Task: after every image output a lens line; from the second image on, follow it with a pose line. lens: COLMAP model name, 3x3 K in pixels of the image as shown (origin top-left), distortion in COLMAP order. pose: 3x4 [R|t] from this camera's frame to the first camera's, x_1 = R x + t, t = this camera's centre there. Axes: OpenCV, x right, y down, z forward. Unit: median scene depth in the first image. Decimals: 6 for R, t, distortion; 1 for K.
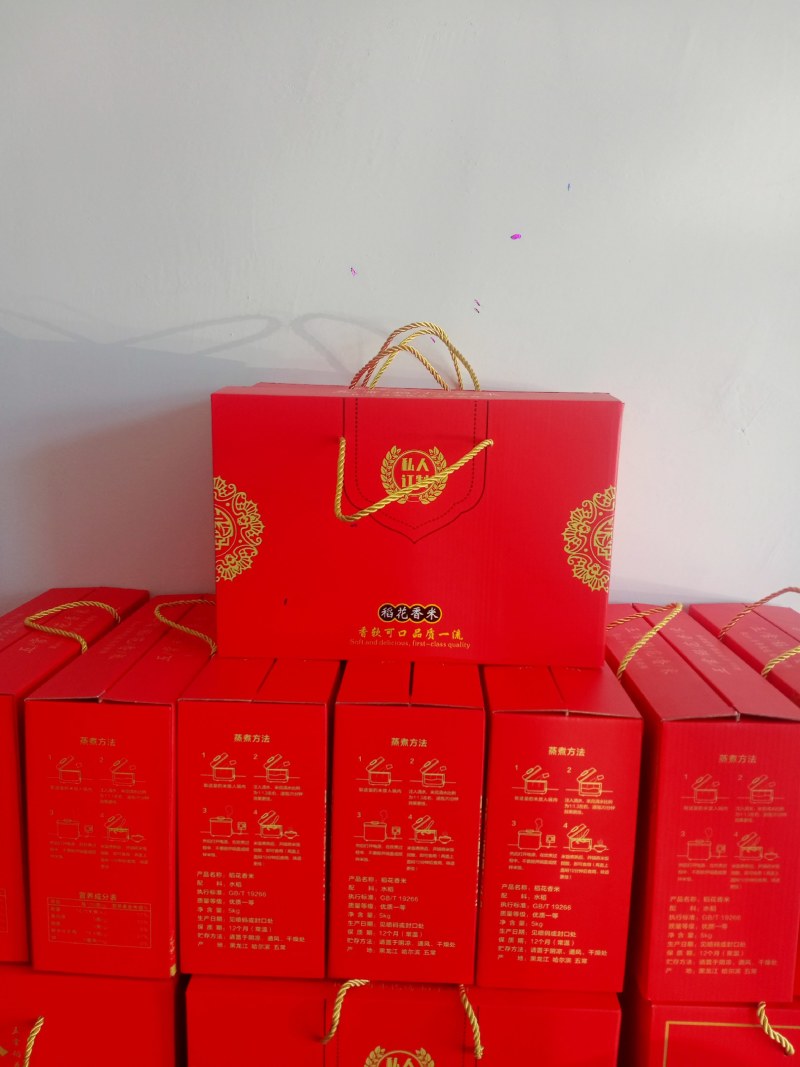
lens RADIAL K [[872.6, 0, 400.0], [0, 872.6, 533.5], [0, 0, 1]] dist [0.074643, -0.151746]
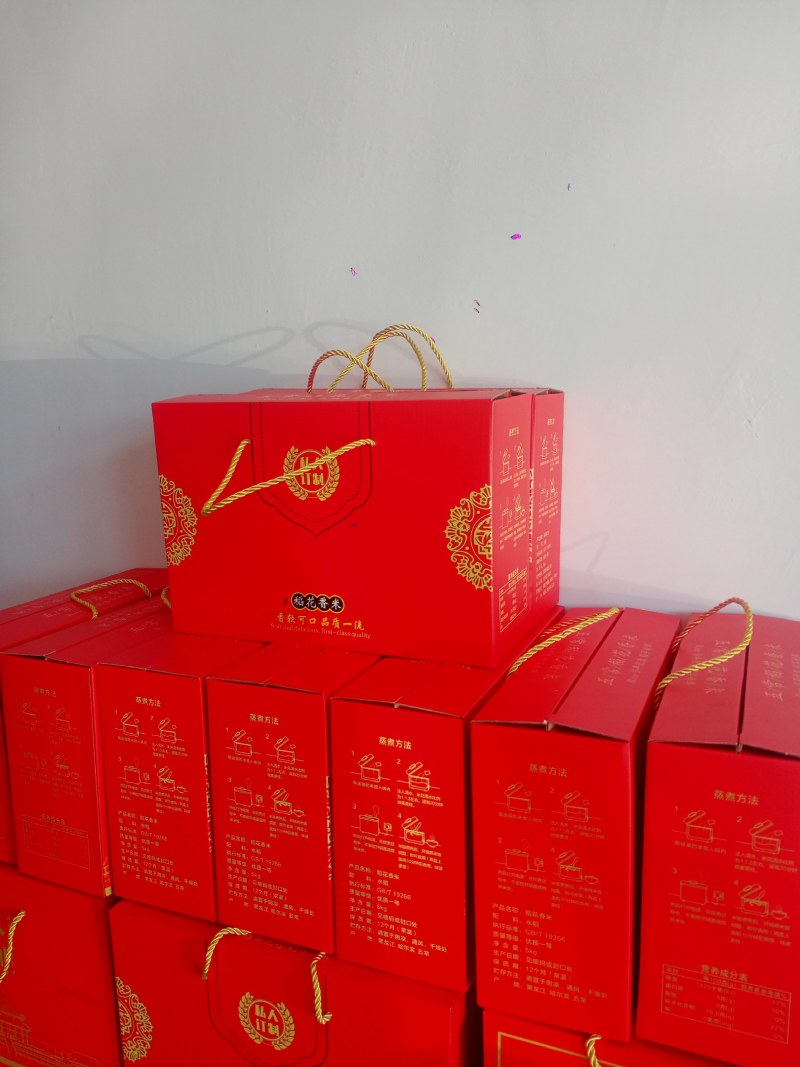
lens RADIAL K [[872.6, 0, 400.0], [0, 872.6, 533.5], [0, 0, 1]] dist [0.074643, -0.151746]
pose [[0.926220, 0.024563, -0.376183, 0.519497], [-0.021183, 0.999690, 0.013119, -0.009476], [0.376389, -0.004182, 0.926452, 0.048942]]
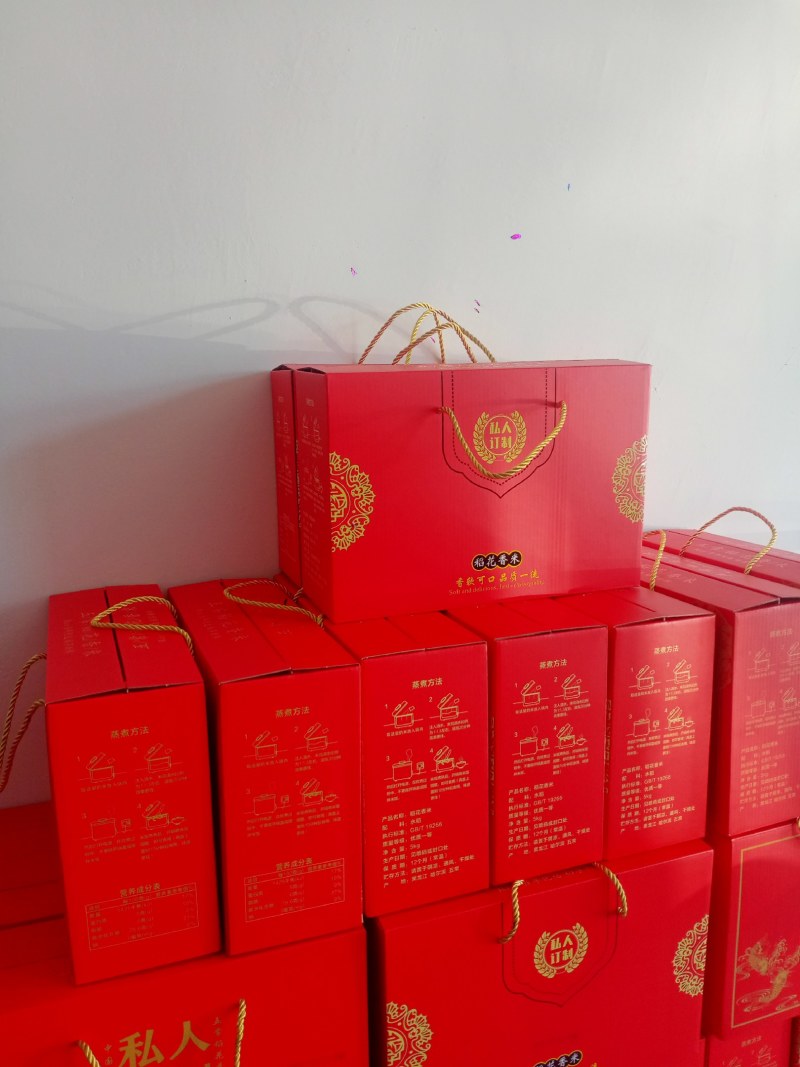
lens RADIAL K [[877.2, 0, 404.0], [0, 877.2, 535.2], [0, 0, 1]] dist [0.093016, -0.192632]
pose [[0.922628, -0.110627, 0.369484, -0.531778], [0.104904, 0.993844, 0.035614, 0.005807], [-0.371150, 0.005902, 0.928554, -0.012420]]
